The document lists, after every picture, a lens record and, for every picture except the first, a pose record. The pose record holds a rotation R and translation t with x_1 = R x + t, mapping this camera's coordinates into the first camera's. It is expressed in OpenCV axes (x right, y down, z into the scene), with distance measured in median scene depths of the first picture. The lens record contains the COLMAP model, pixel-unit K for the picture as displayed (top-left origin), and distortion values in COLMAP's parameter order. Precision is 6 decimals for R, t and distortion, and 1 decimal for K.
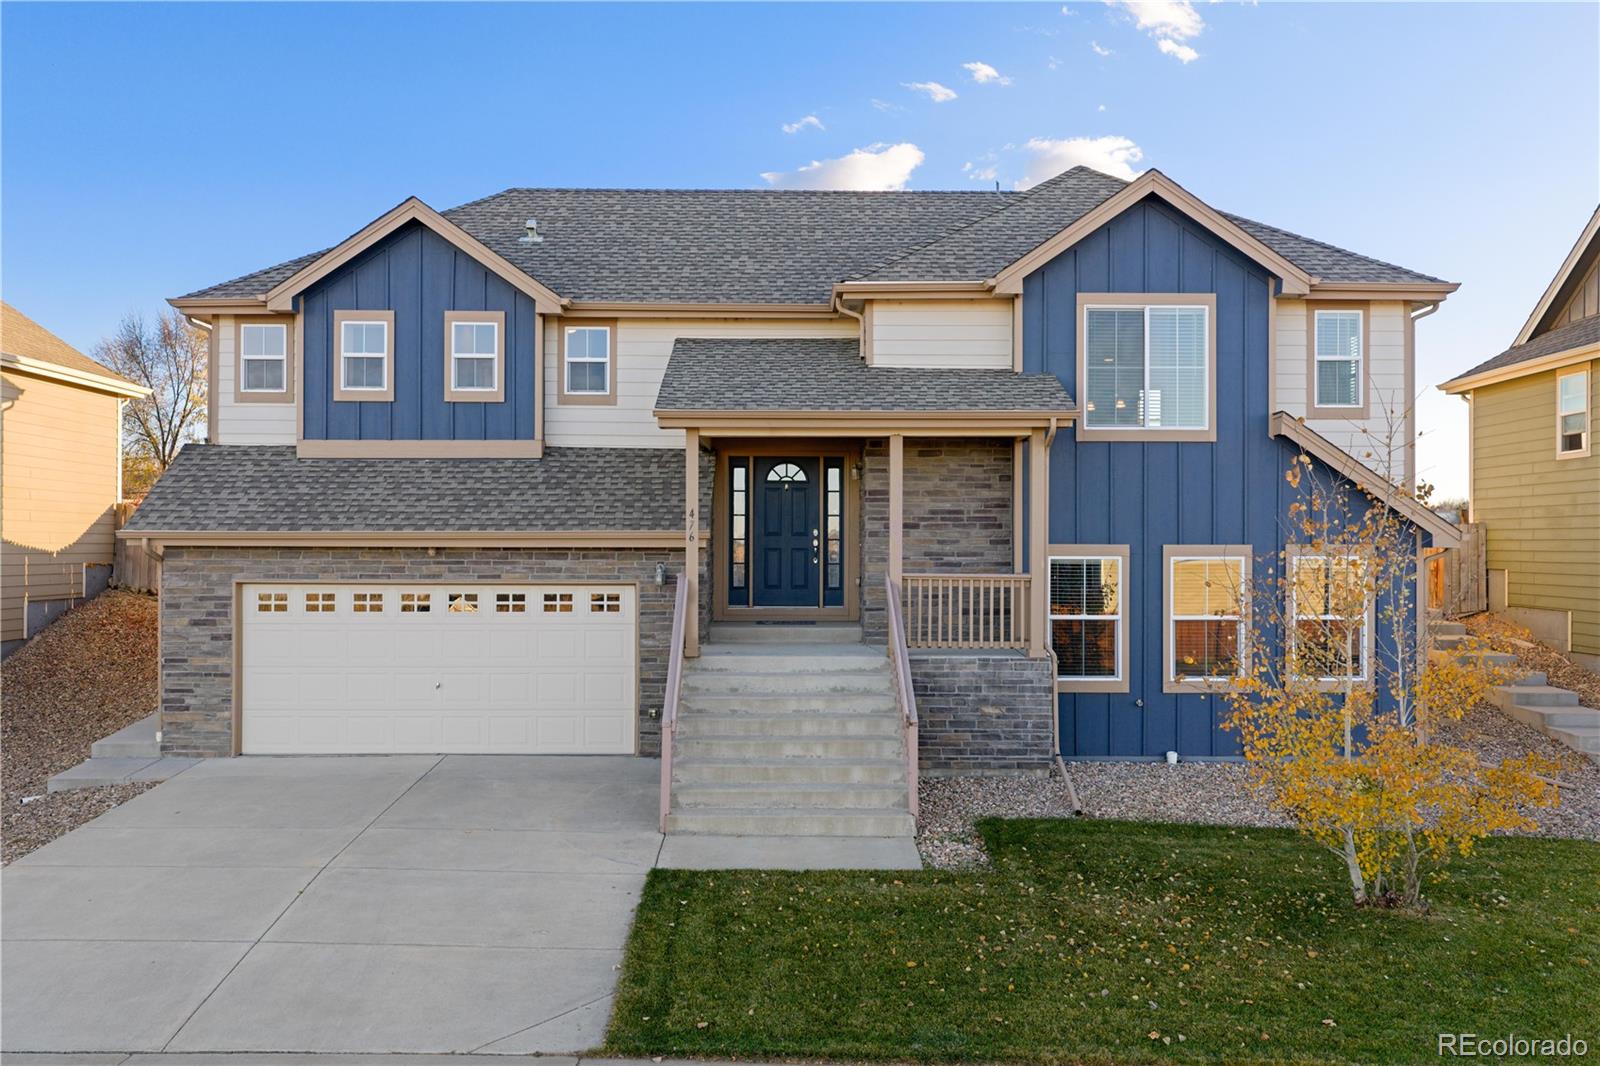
lens RADIAL K [[1305.0, 0, 800.0], [0, 1305.0, 533.0], [0, 0, 1]] dist [-0.096707, 0.000221]
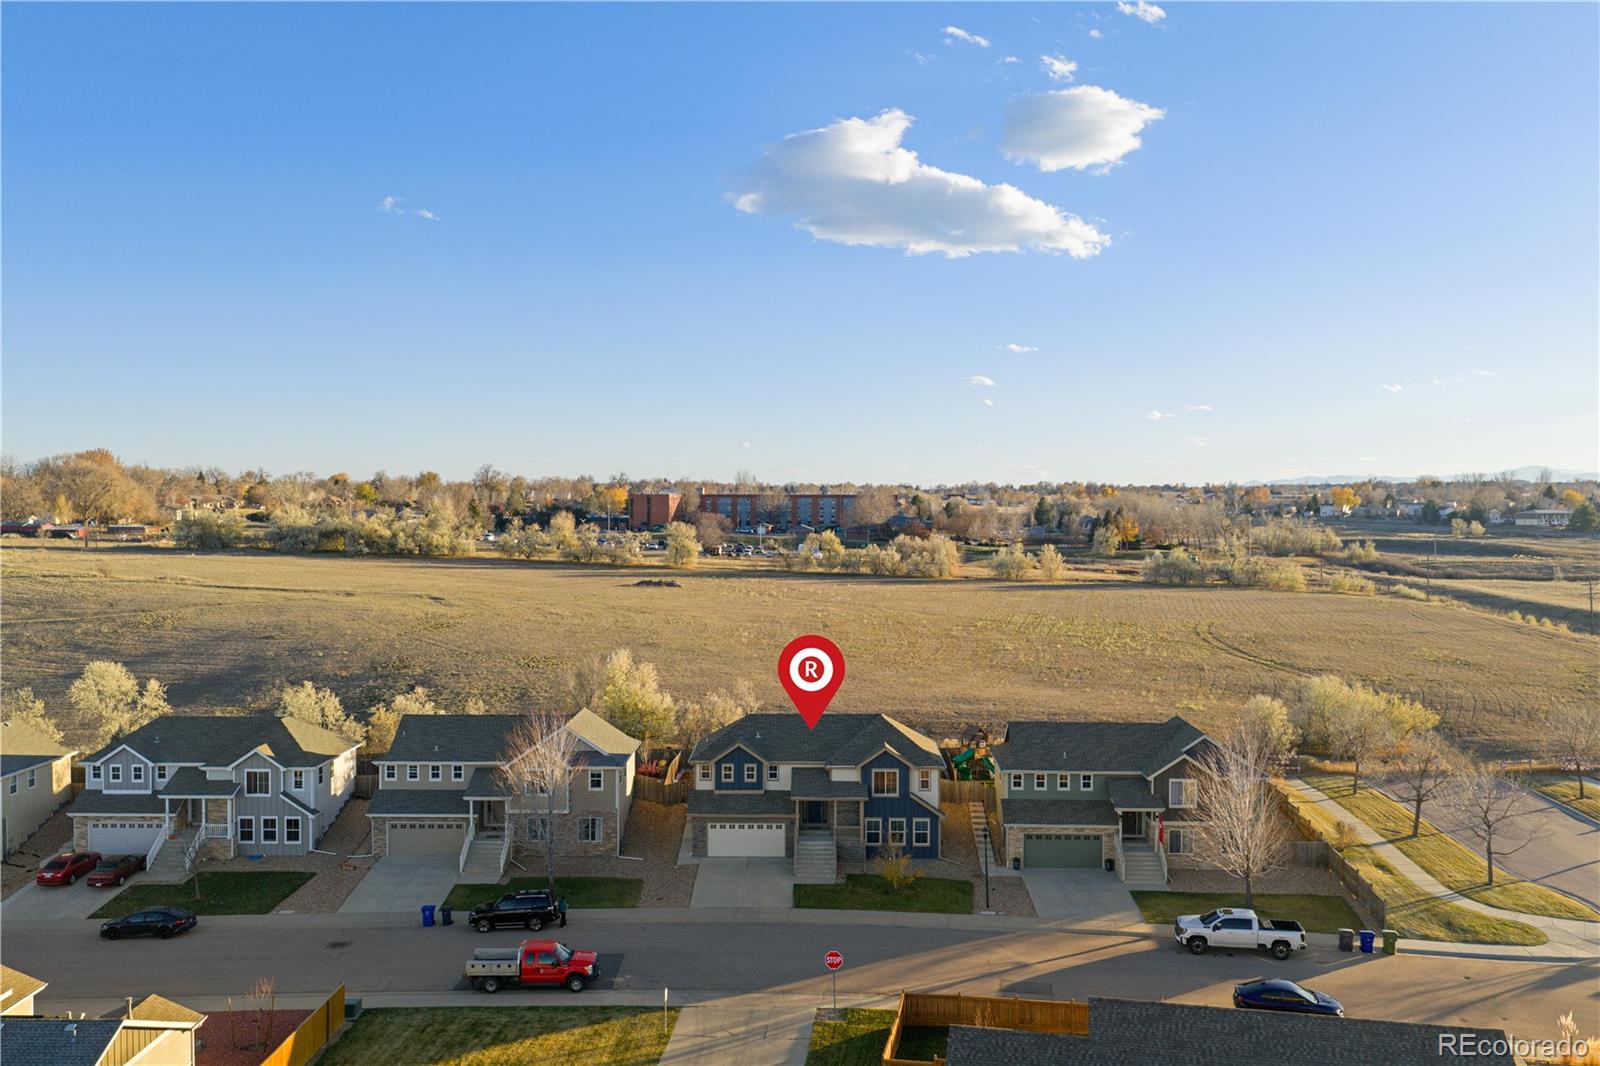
lens RADIAL K [[1285.5, 0, 800.0], [0, 1285.5, 533.0], [0, 0, 1]] dist [0.034967, -0.000363]
pose [[0.999799, 0.013985, 0.014366, -0.157927], [-0.014500, 0.999231, 0.036439, -1.299151], [-0.013846, -0.036640, 0.999233, -4.060275]]
